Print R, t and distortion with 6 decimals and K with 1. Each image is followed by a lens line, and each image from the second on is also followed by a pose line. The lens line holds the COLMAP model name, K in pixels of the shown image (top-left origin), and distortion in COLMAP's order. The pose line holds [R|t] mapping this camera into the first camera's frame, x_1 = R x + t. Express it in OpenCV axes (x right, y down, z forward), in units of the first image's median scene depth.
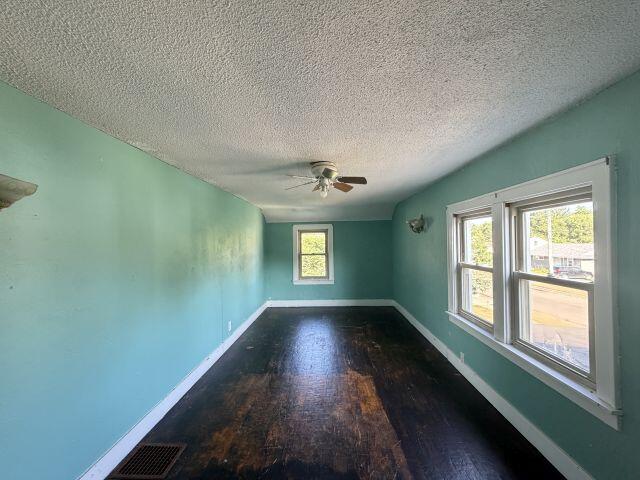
lens RADIAL K [[255.1, 0, 320.0], [0, 255.1, 240.0], [0, 0, 1]] dist [0.000797, 0.000250]
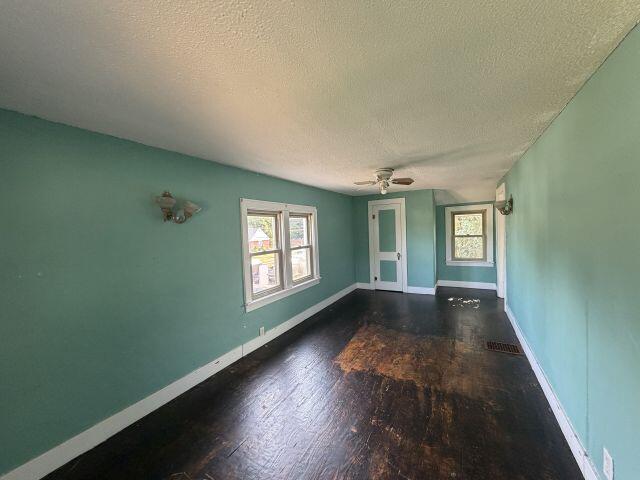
lens RADIAL K [[255.1, 0, 320.0], [0, 255.1, 240.0], [0, 0, 1]] dist [0.000797, 0.000250]
pose [[-0.886380, 0.035179, 0.461620, -0.286160], [0.053006, 0.998263, 0.025705, 0.026287], [-0.459914, 0.047253, -0.886705, 2.248108]]
